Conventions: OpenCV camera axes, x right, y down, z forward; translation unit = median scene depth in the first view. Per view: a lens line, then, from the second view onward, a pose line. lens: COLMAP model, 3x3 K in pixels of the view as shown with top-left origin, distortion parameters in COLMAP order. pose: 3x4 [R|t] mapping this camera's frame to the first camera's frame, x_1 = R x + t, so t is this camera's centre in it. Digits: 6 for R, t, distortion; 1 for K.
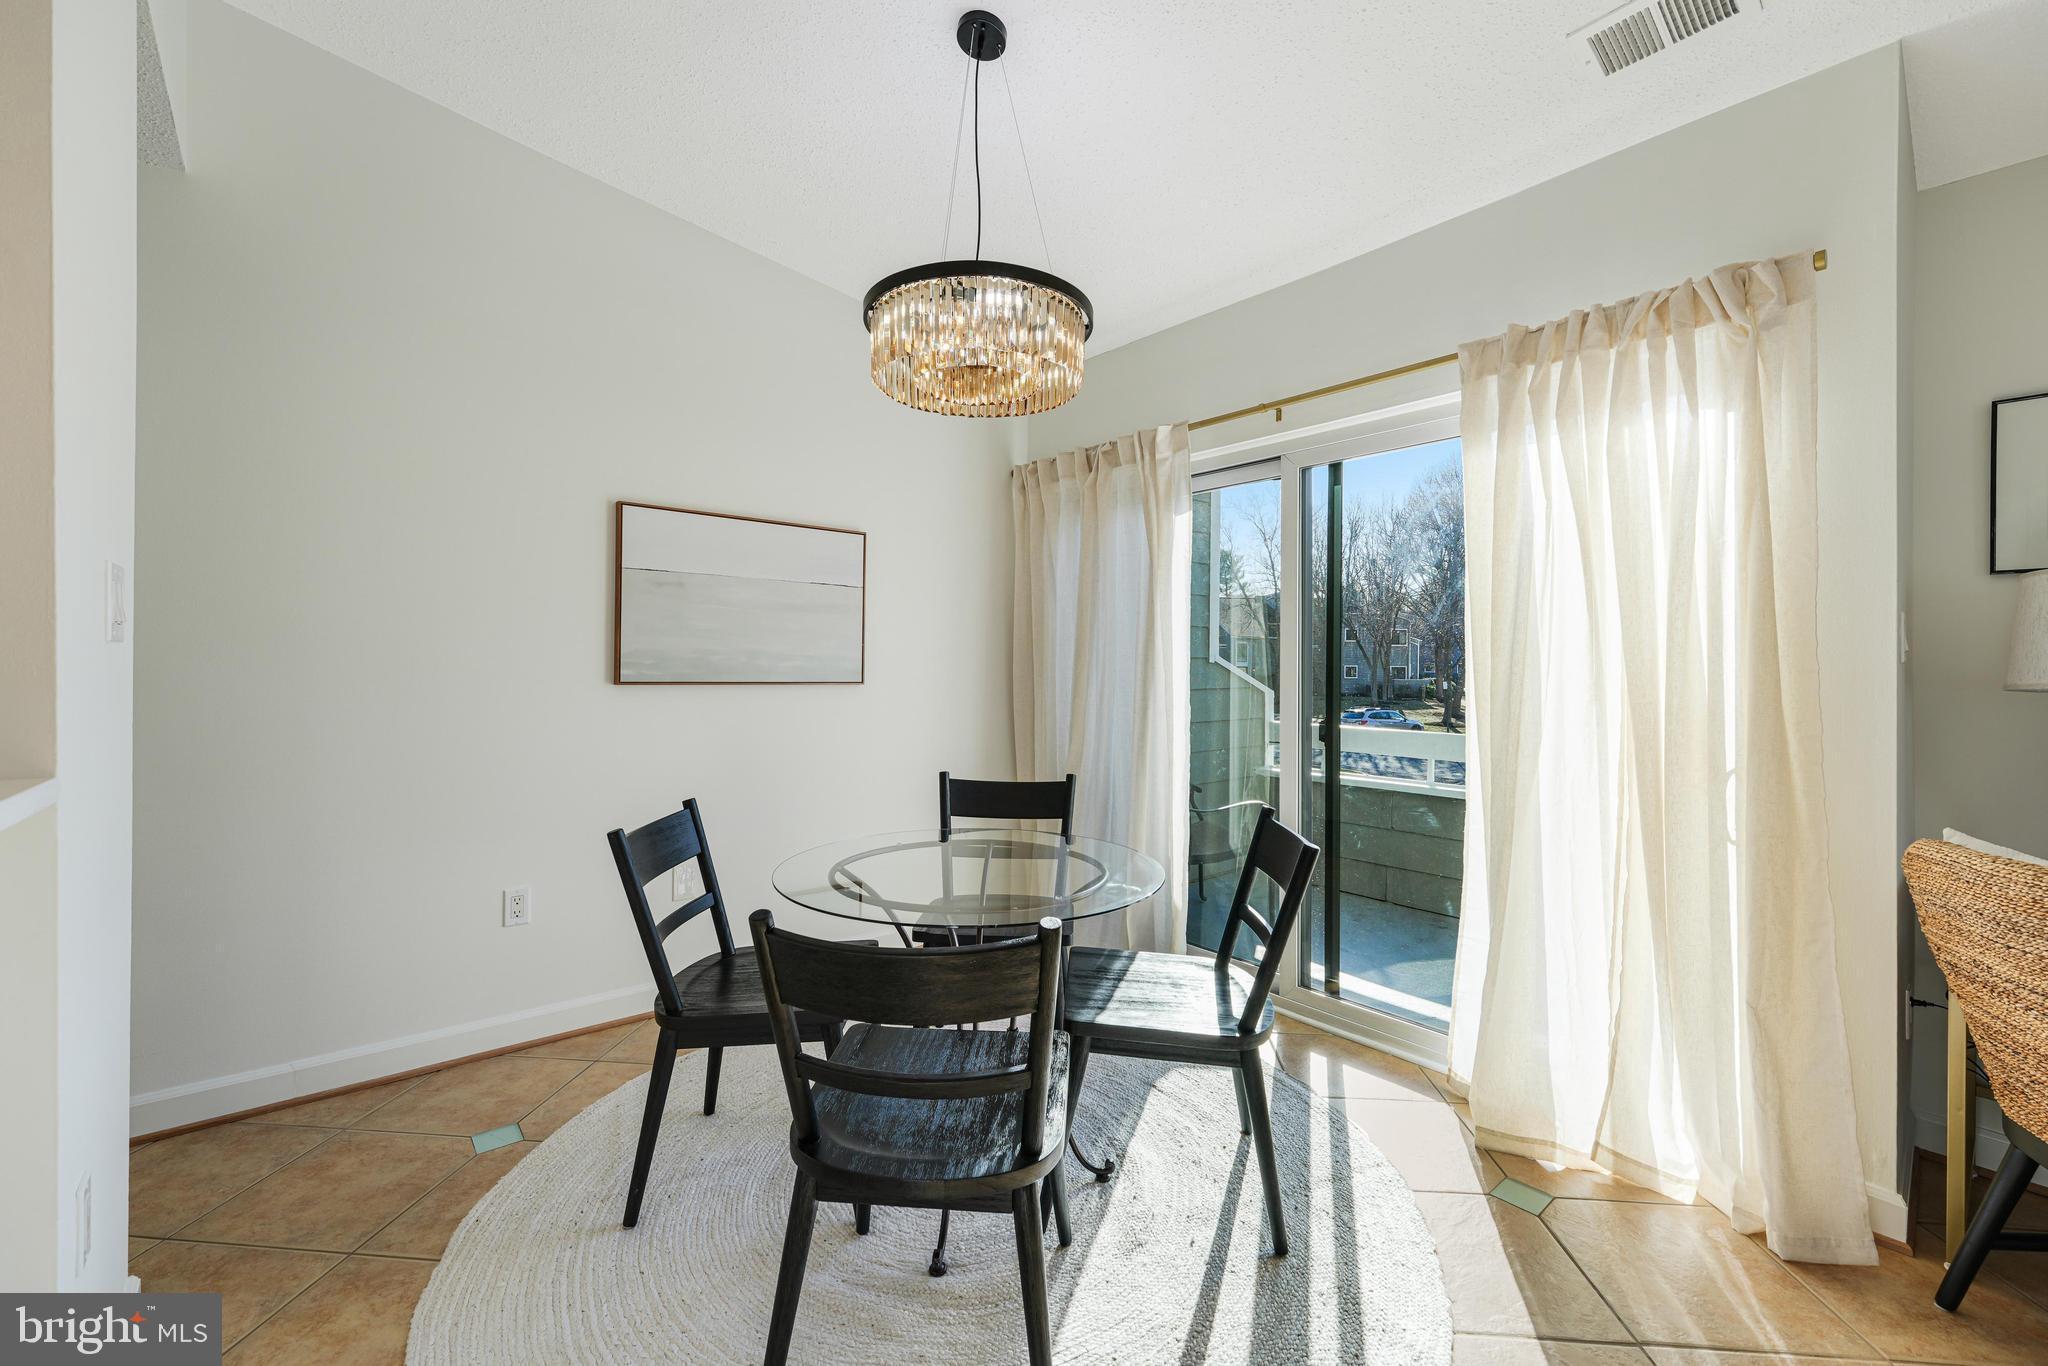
lens RADIAL K [[834.2, 0, 1029.7], [0, 834.2, 659.5], [0, 0, 1]] dist [-0.000163, -0.000038]
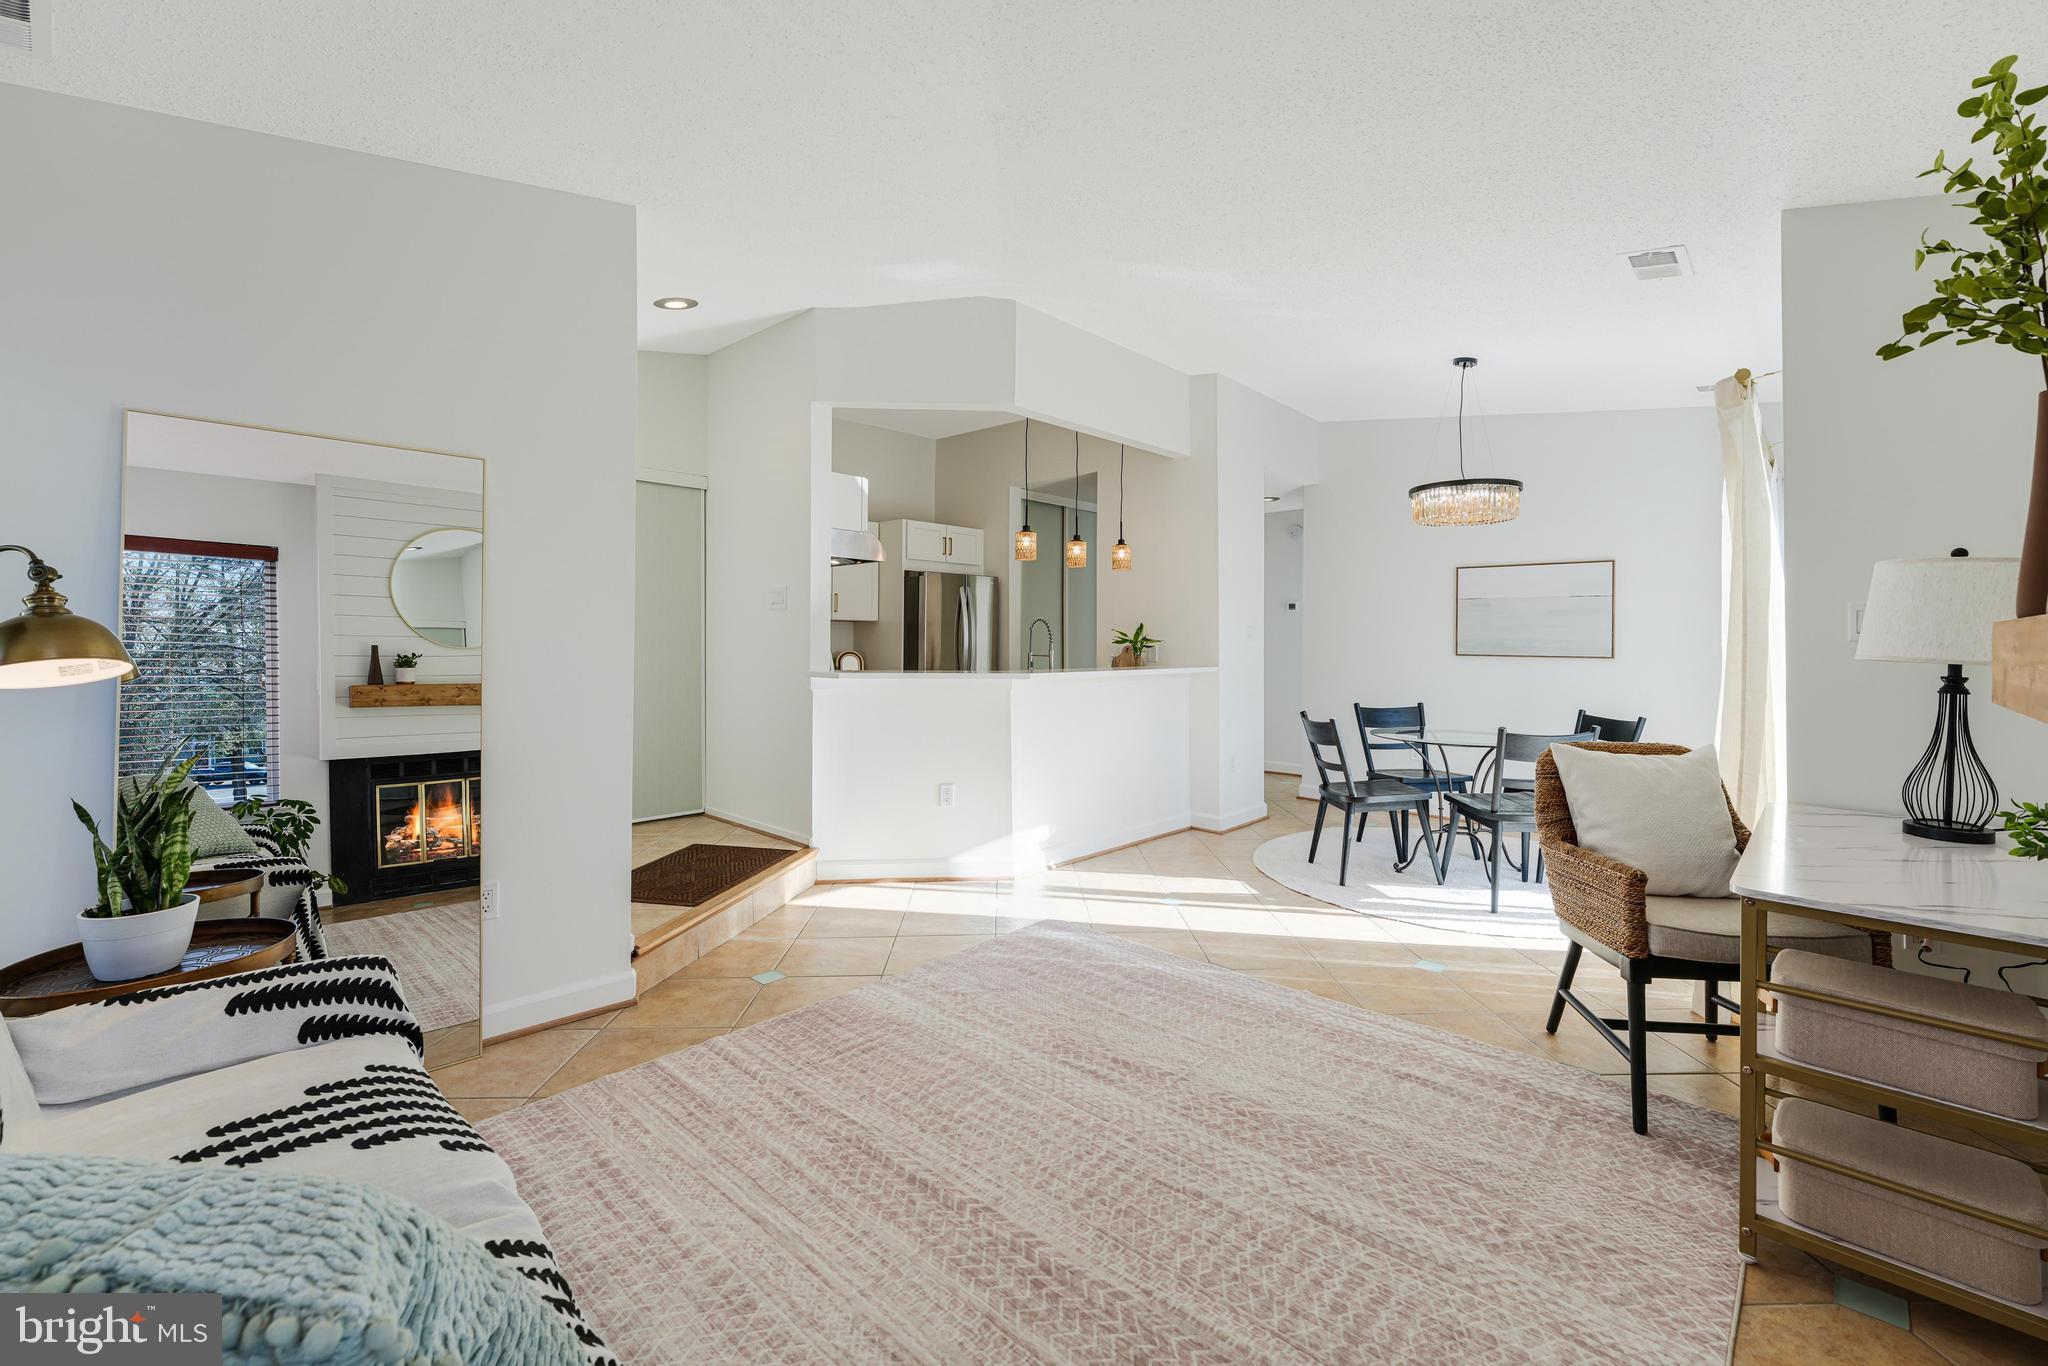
lens RADIAL K [[854.5, 0, 1024.4], [0, 854.5, 643.4], [0, 0, 1]] dist [-0.000103, -0.000010]
pose [[0.097494, -0.002640, -0.995233, 1.839976], [0.003662, 0.999991, -0.002294, 0.002748], [0.995229, -0.003421, 0.097503, -0.339122]]
